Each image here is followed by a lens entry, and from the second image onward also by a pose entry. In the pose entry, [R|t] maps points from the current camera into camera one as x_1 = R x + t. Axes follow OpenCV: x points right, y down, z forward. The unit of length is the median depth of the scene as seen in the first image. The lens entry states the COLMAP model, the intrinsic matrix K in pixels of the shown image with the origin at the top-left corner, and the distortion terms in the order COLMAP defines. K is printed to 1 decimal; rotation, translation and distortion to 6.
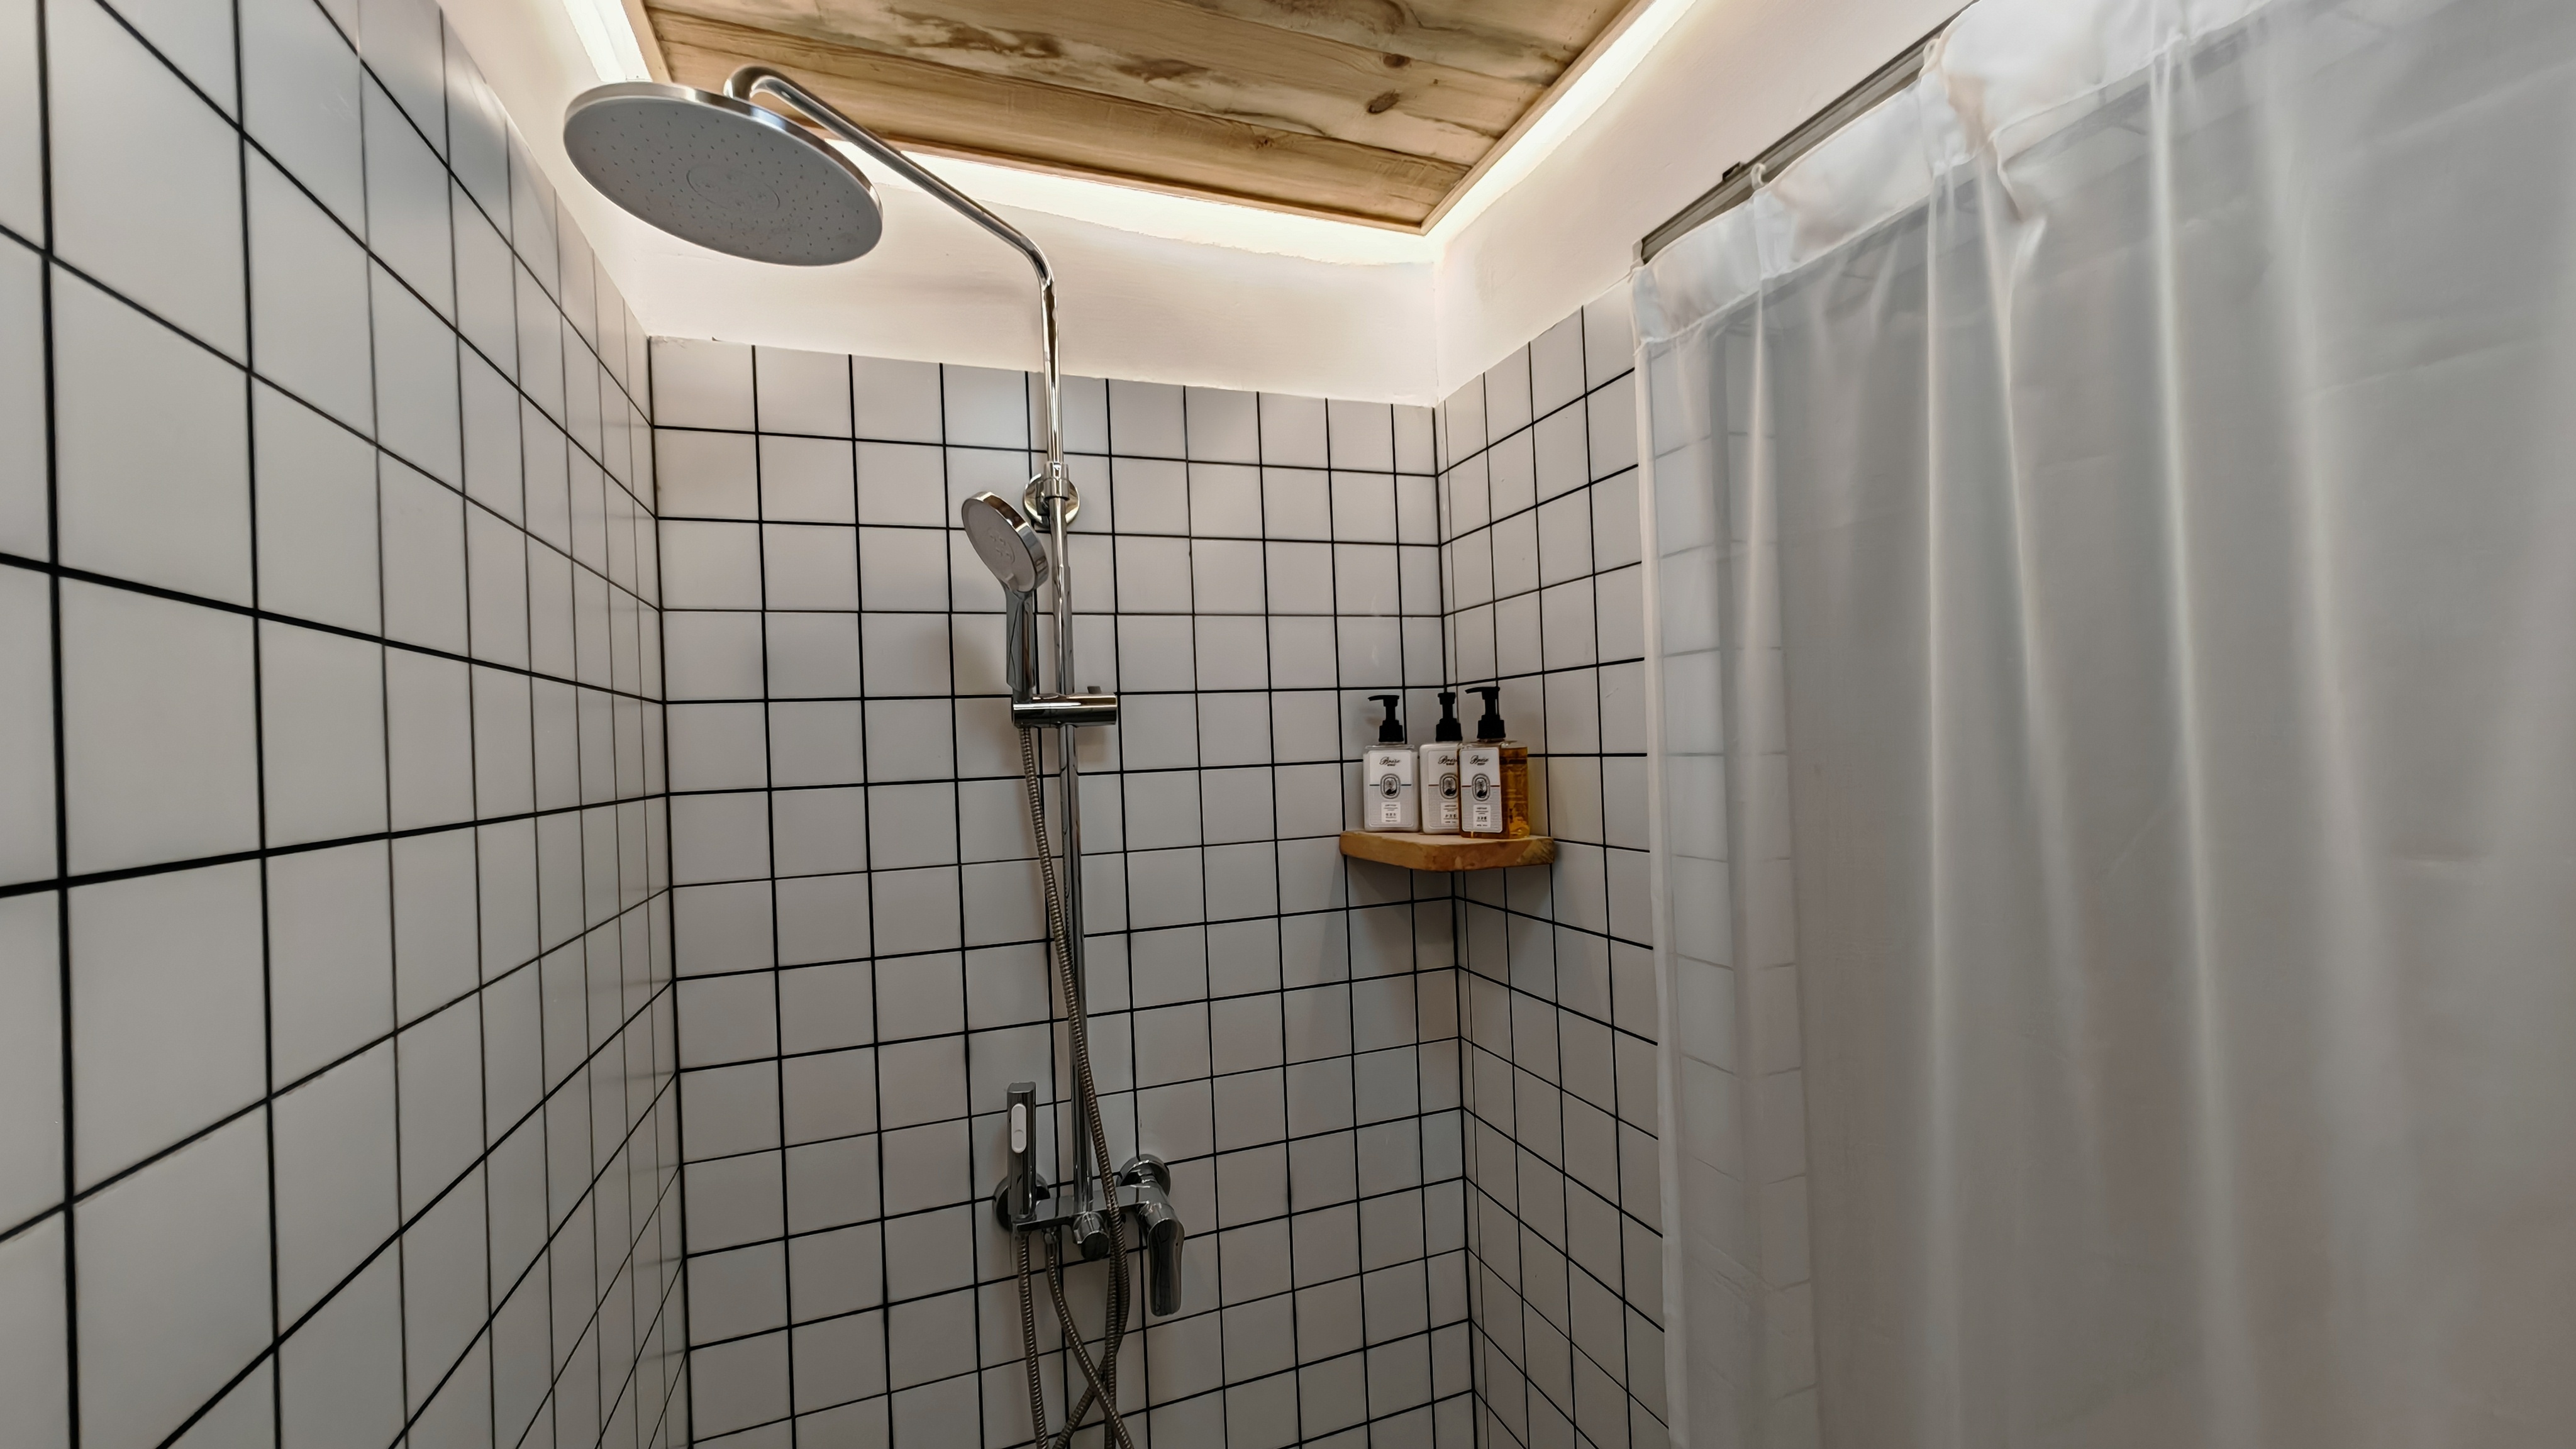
lens RADIAL K [[974.9, 0, 1283.8], [0, 974.9, 733.2], [0, 0, 1]] dist [0.015045, 0.000303]
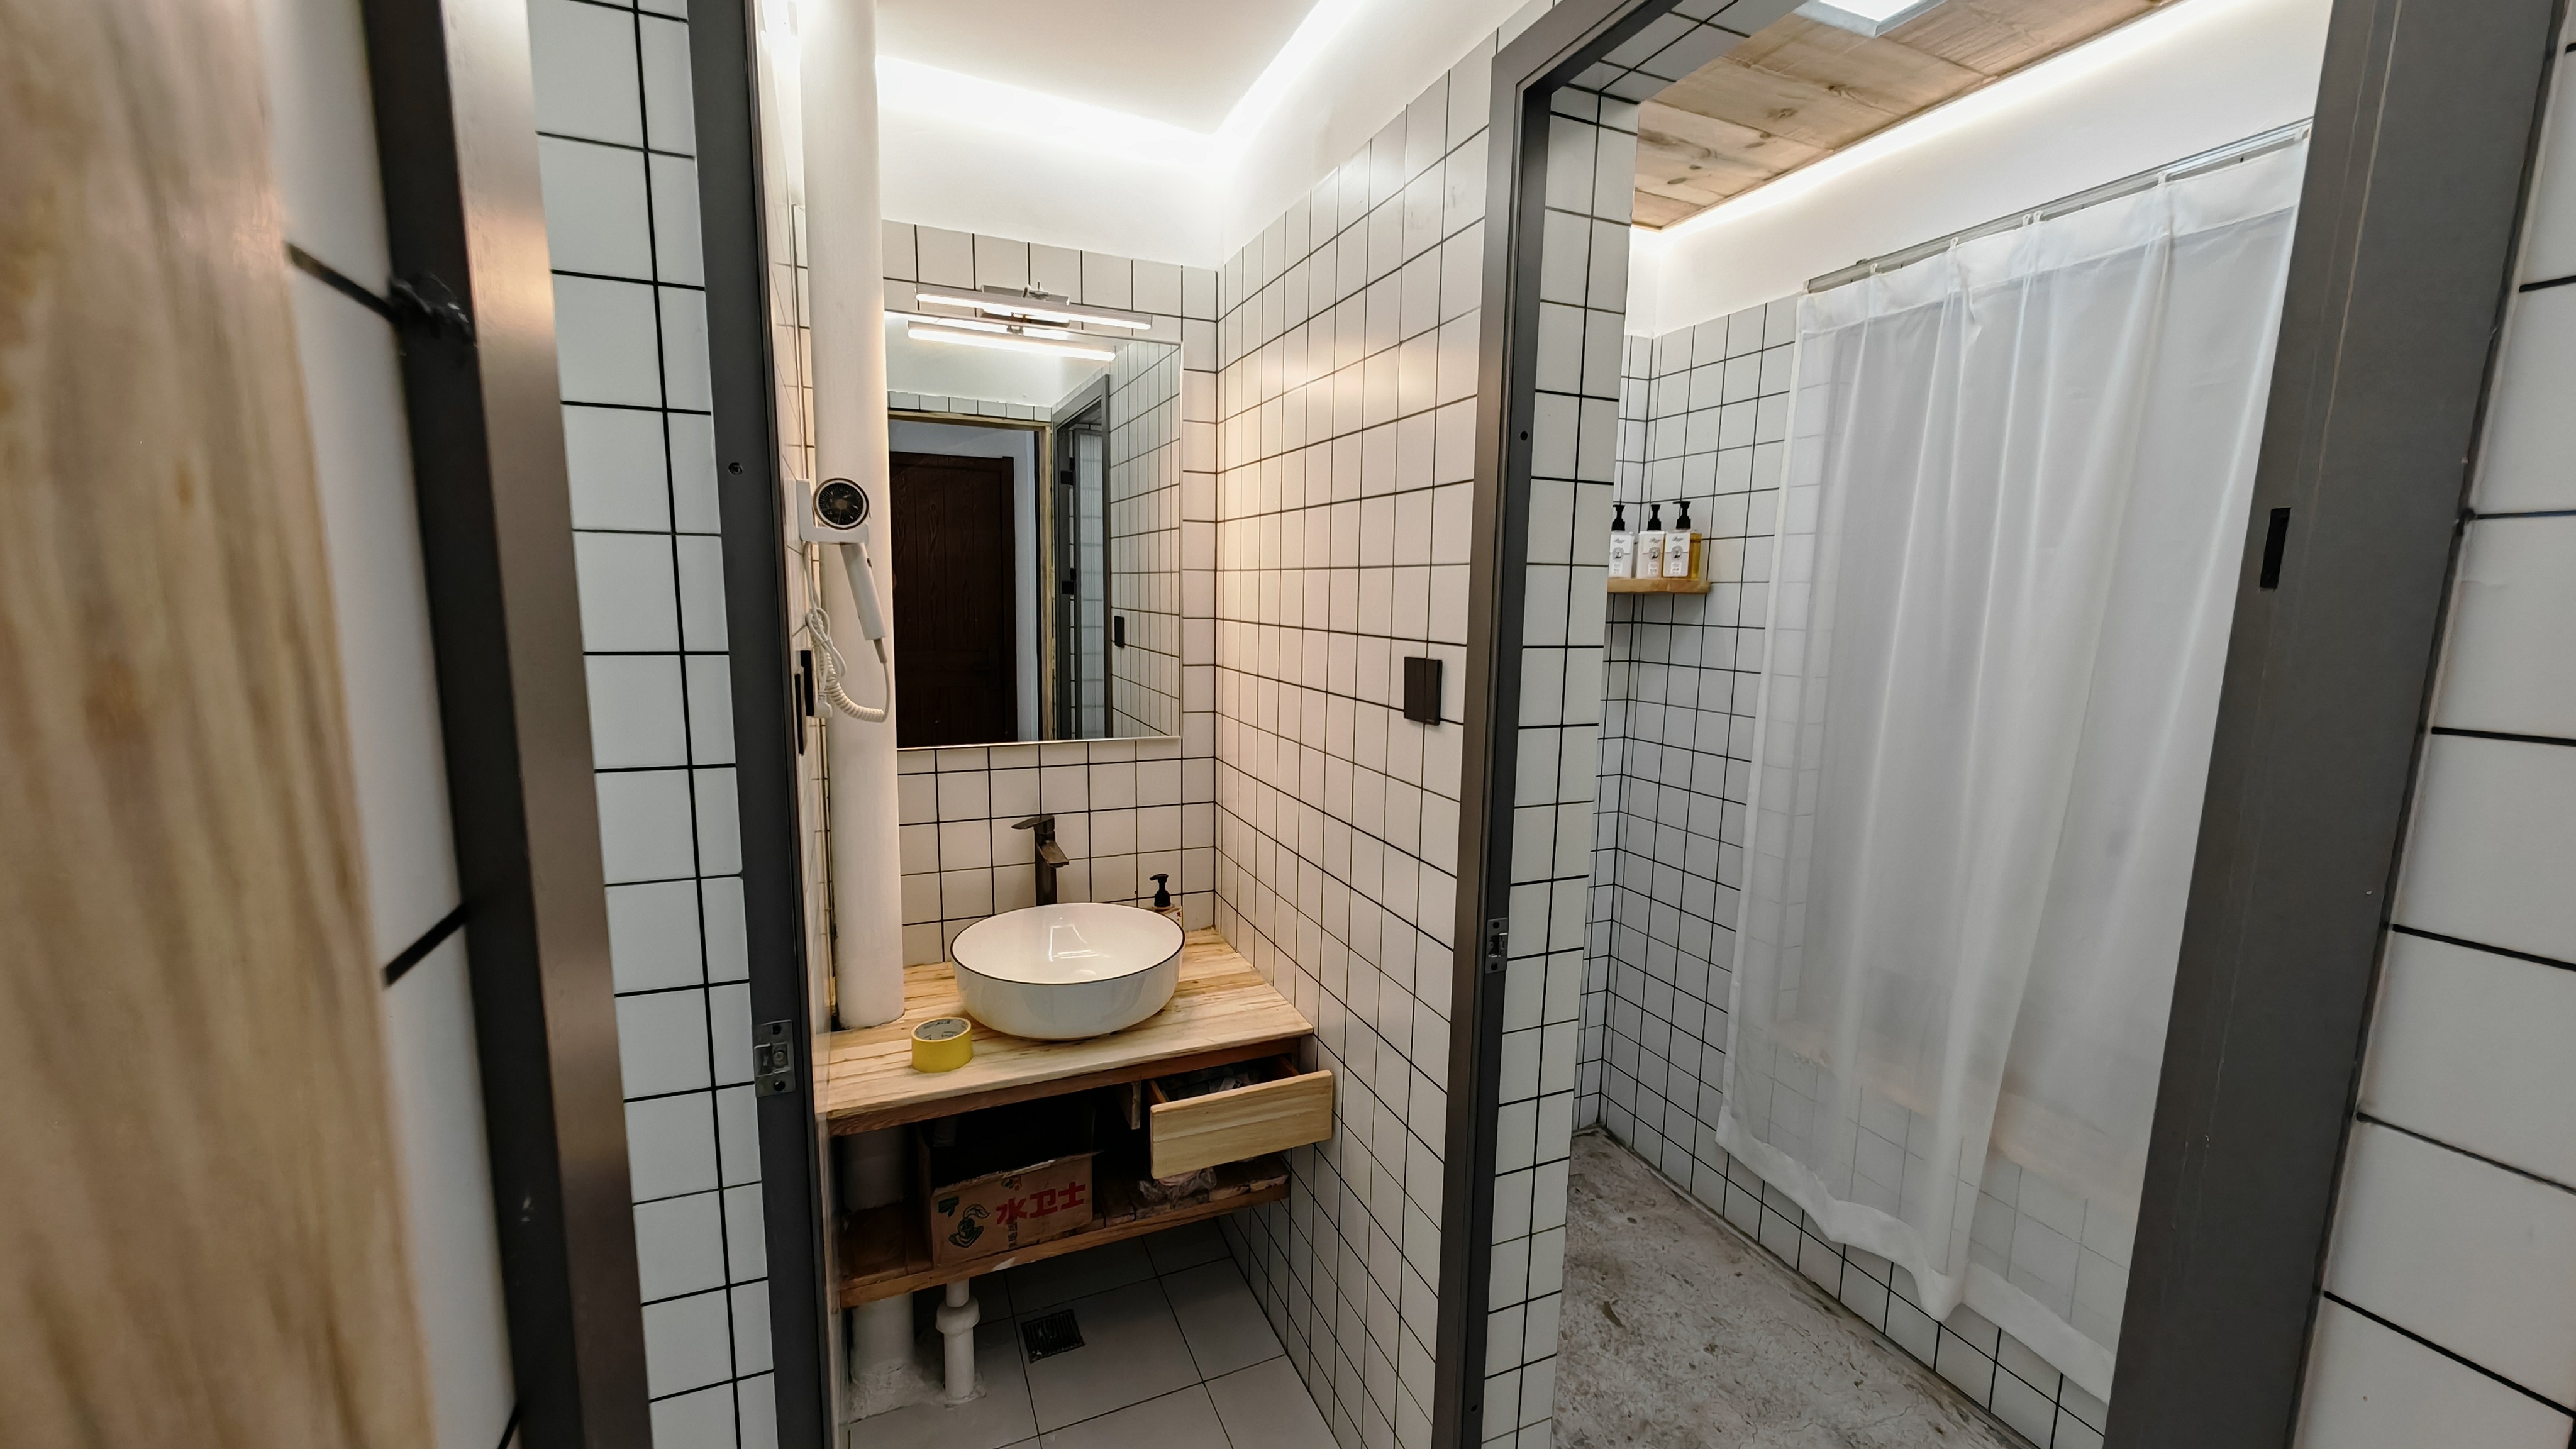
lens RADIAL K [[974.9, 0, 1289.5], [0, 974.9, 728.4], [0, 0, 1]] dist [0.015045, 0.000303]
pose [[0.996953, 0.051100, 0.058934, -0.685547], [-0.059217, 0.987595, 0.145428, 0.167291], [-0.050771, -0.148475, 0.987612, -0.969060]]
